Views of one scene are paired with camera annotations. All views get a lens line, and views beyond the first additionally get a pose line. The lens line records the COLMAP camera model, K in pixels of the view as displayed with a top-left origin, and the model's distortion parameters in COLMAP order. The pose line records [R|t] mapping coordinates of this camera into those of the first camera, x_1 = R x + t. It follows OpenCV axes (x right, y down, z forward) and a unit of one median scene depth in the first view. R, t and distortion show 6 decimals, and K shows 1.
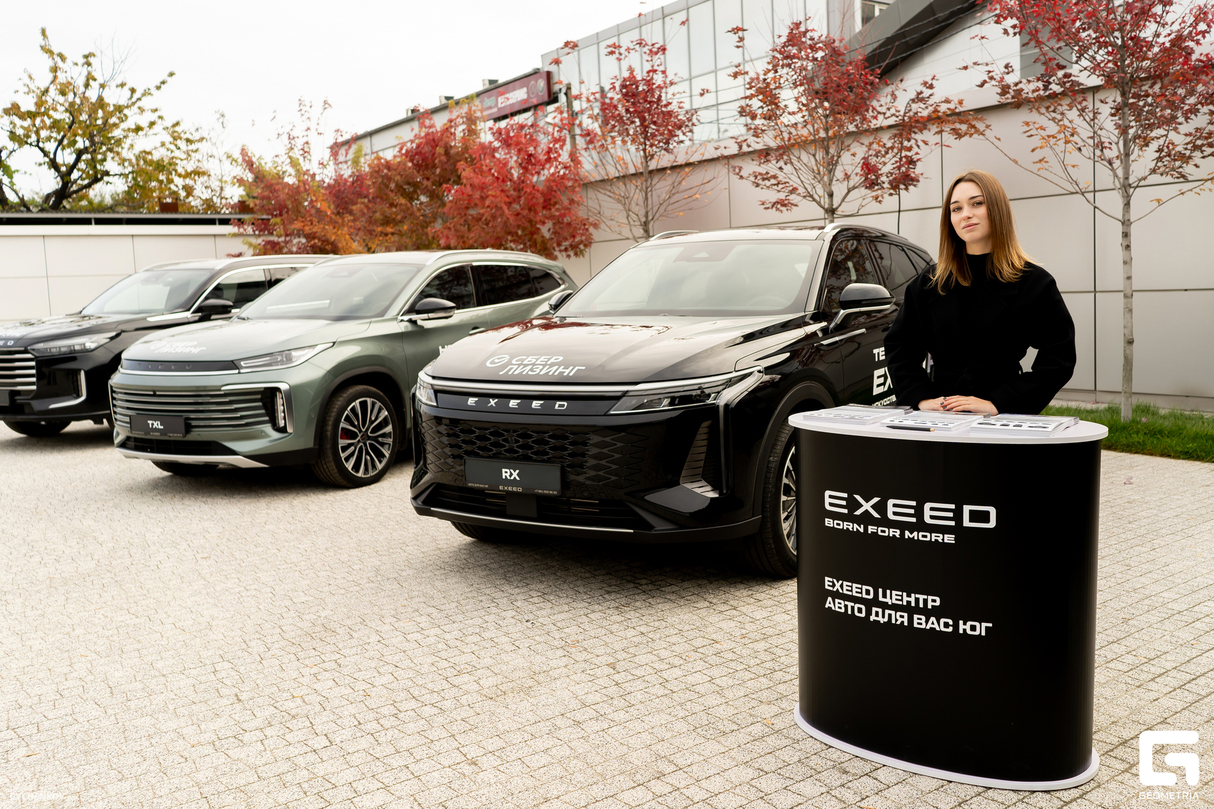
lens RADIAL K [[1078.6, 0, 697.8], [0, 1078.6, 398.4], [0, 0, 1]] dist [-0.000280, -0.009615]
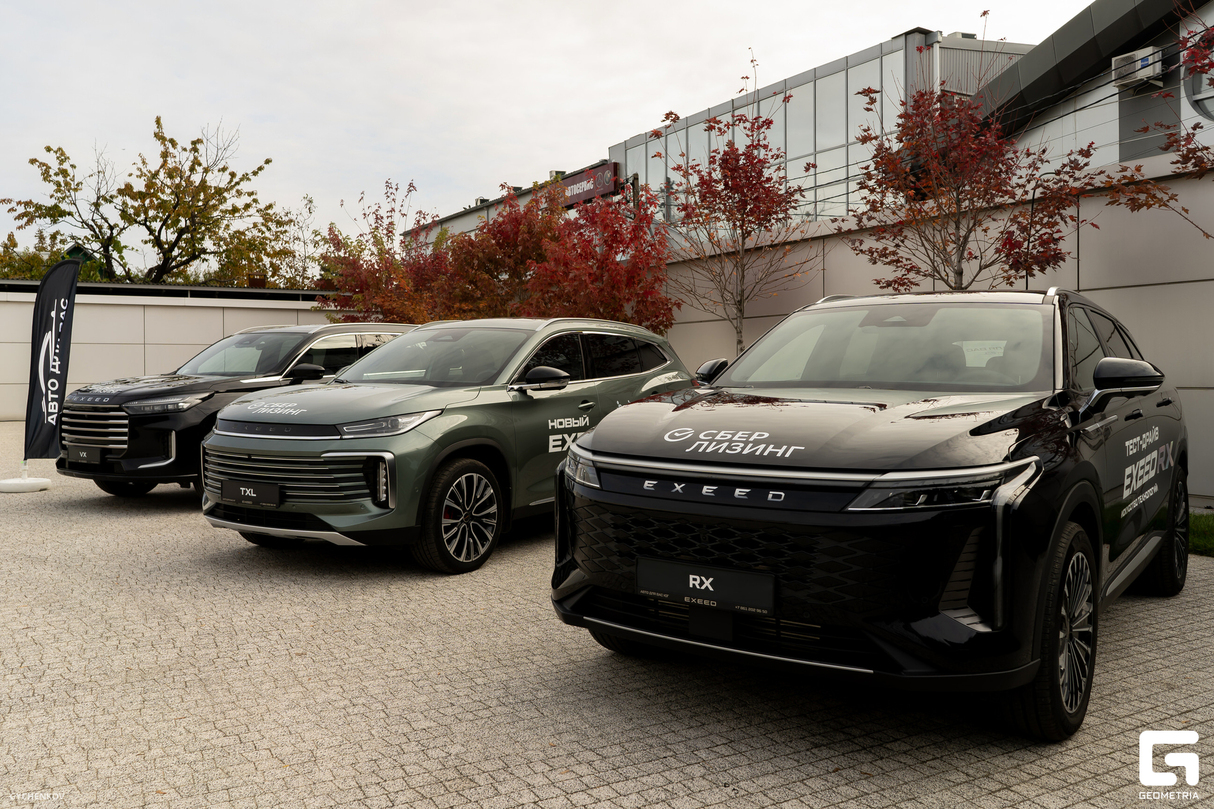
lens RADIAL K [[1045.7, 0, 607.0], [0, 1045.7, 404.5], [0, 0, 1]] dist [-0.004560, -0.006377]
pose [[0.991914, 0.037831, -0.121145, -0.085941], [-0.046927, 0.996218, -0.073133, 0.000936], [0.117920, 0.078226, 0.989937, 0.137060]]
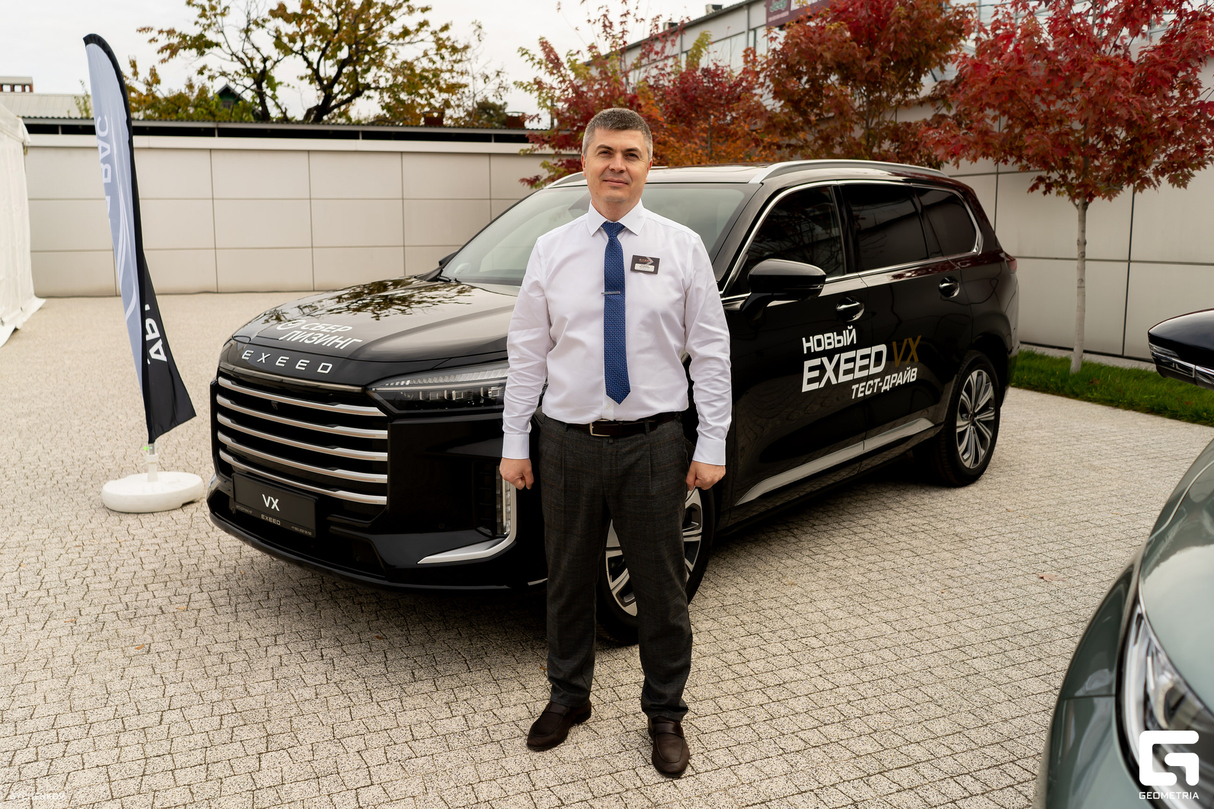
lens RADIAL K [[1045.7, 0, 607.0], [0, 1045.7, 404.5], [0, 0, 1]] dist [-0.004560, -0.006377]
pose [[0.967673, 0.072155, -0.241665, -0.539913], [-0.055401, 0.995611, 0.075428, -0.083926], [0.246046, -0.059601, 0.967424, 0.800002]]
